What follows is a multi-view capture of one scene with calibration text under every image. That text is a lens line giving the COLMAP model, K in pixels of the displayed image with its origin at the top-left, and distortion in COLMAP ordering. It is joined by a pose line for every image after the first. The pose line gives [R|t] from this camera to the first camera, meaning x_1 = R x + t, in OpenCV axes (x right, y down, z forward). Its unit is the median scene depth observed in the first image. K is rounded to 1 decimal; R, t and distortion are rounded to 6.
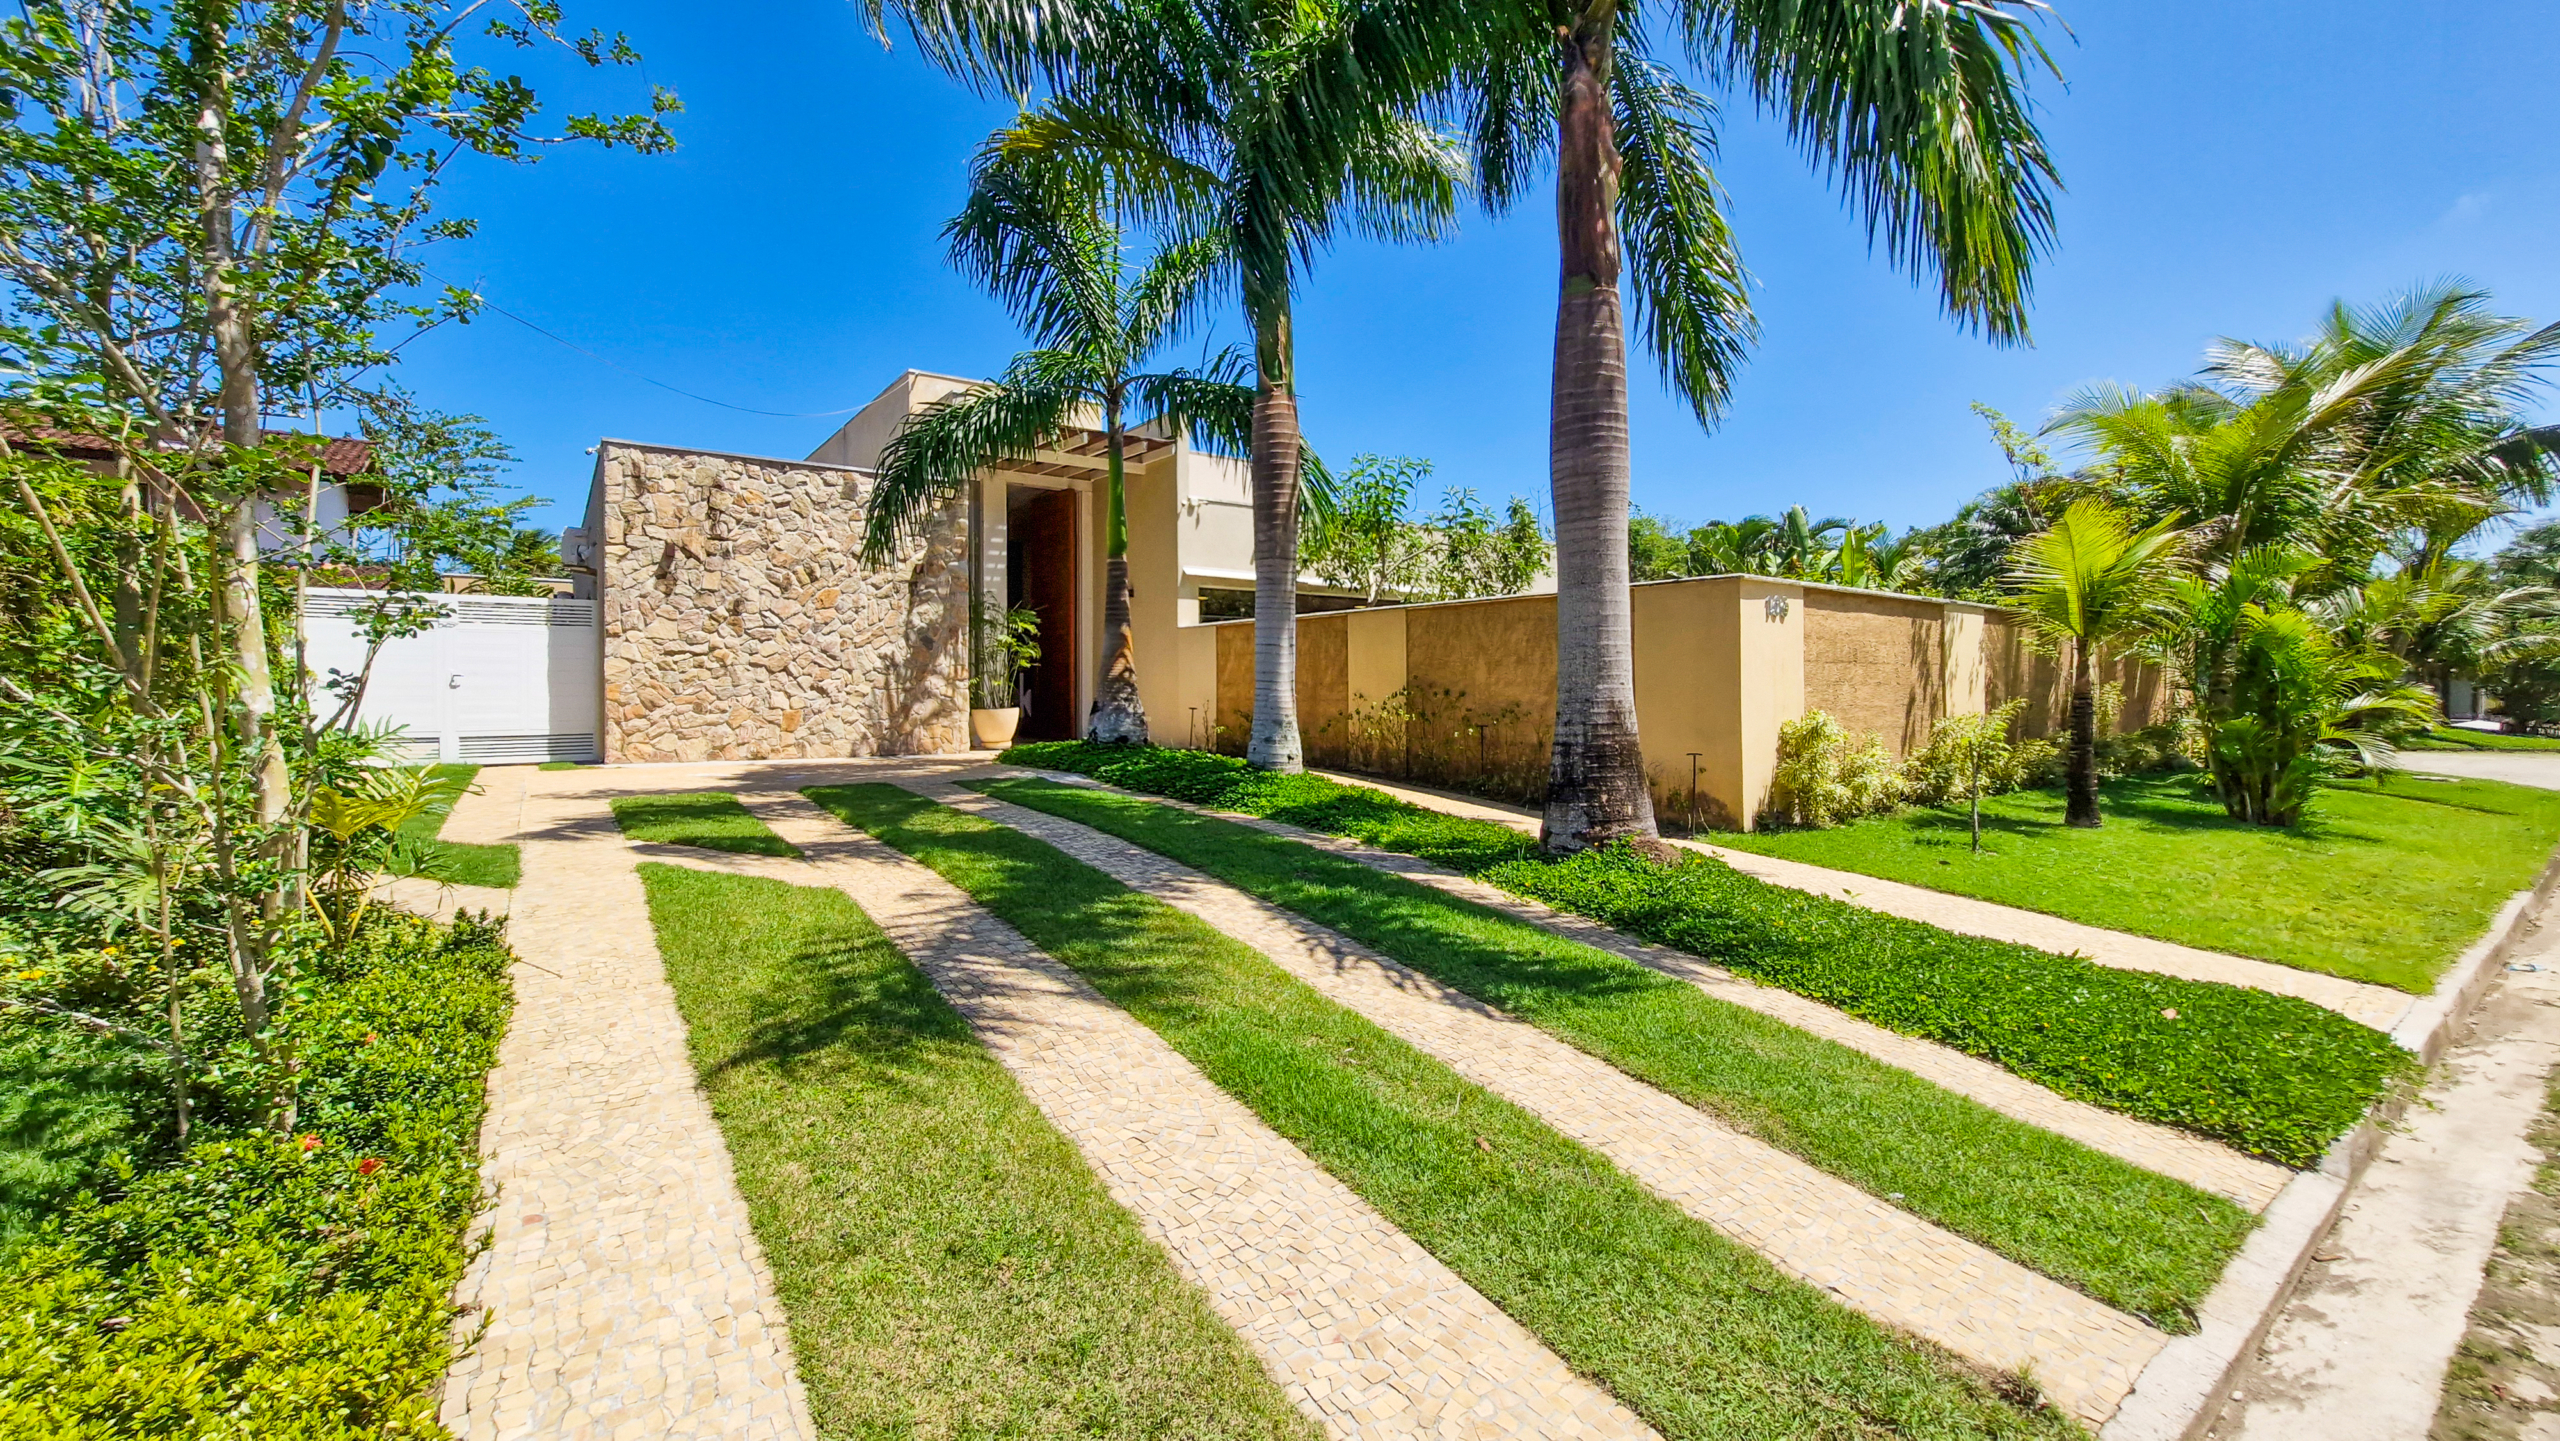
lens RADIAL K [[1031.7, 0, 1275.0], [0, 1031.7, 721.7], [0, 0, 1]] dist [-0.010371, 0.004253]
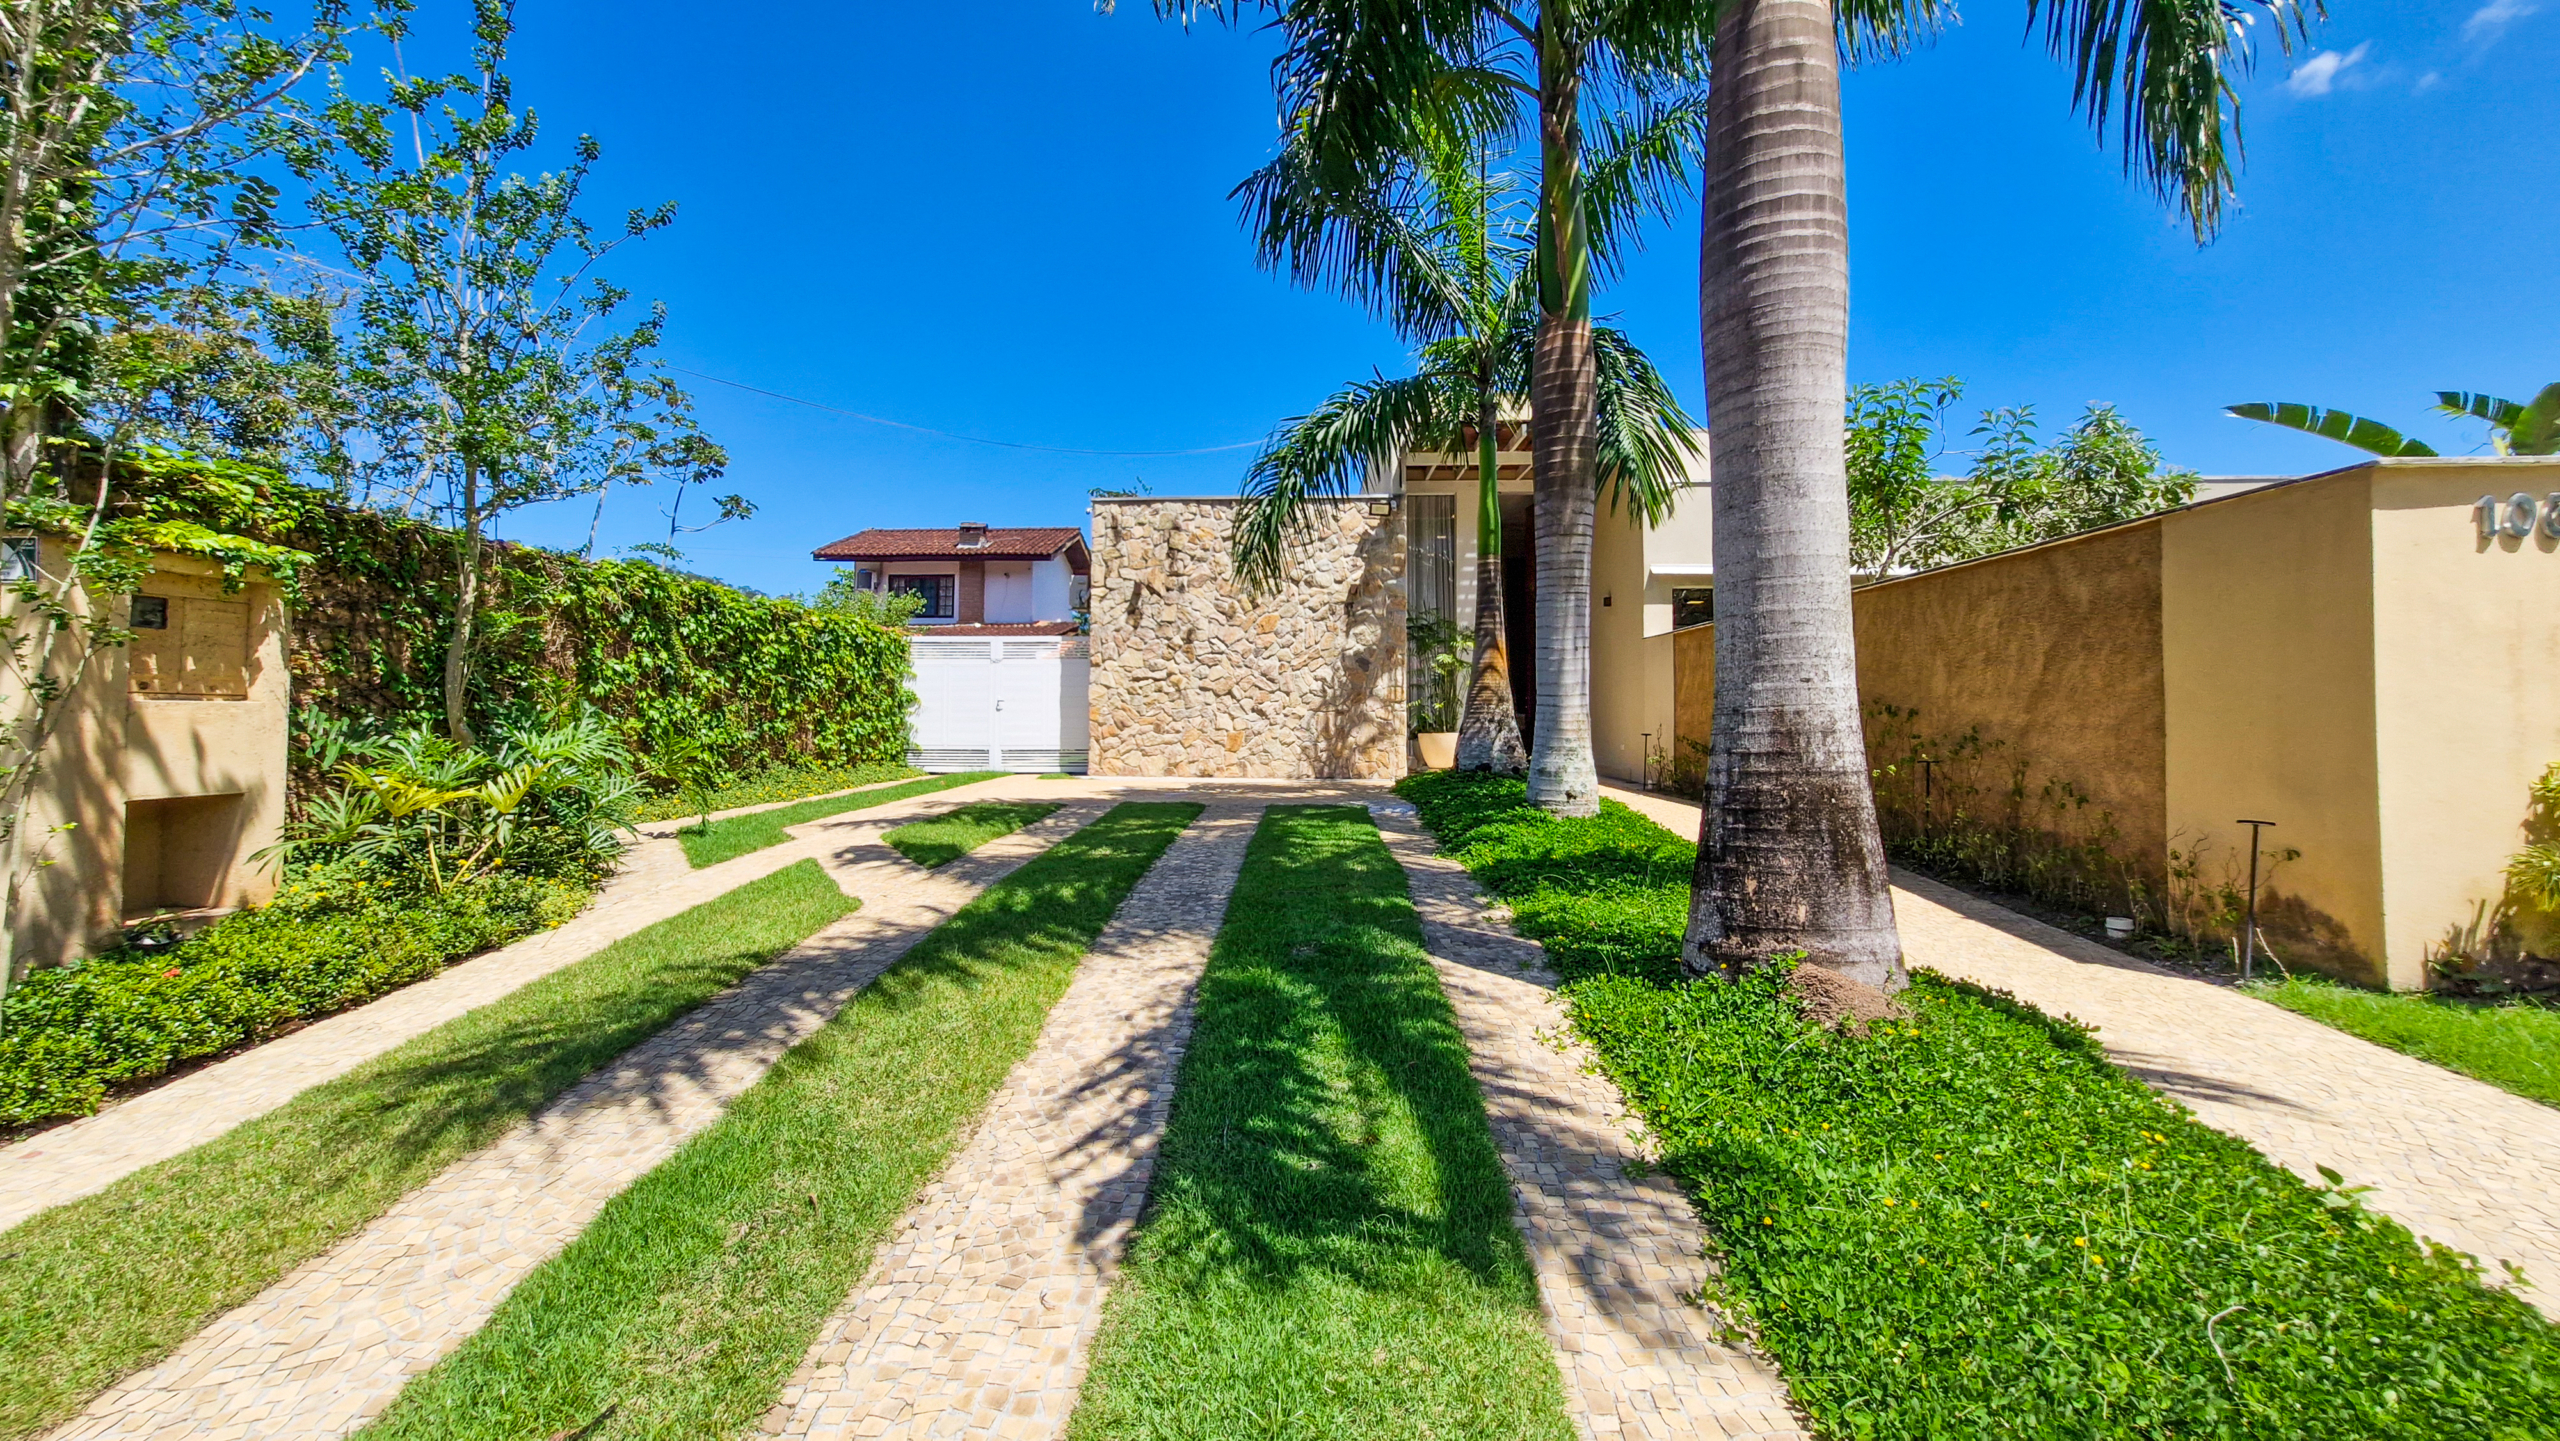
lens RADIAL K [[1031.7, 0, 1269.8], [0, 1031.7, 708.3], [0, 0, 1]] dist [-0.010371, 0.004253]
pose [[0.794487, -0.005213, -0.607258, 0.208808], [-0.020102, 0.999189, -0.034877, 0.001585], [0.606948, 0.039916, 0.793739, 0.186635]]
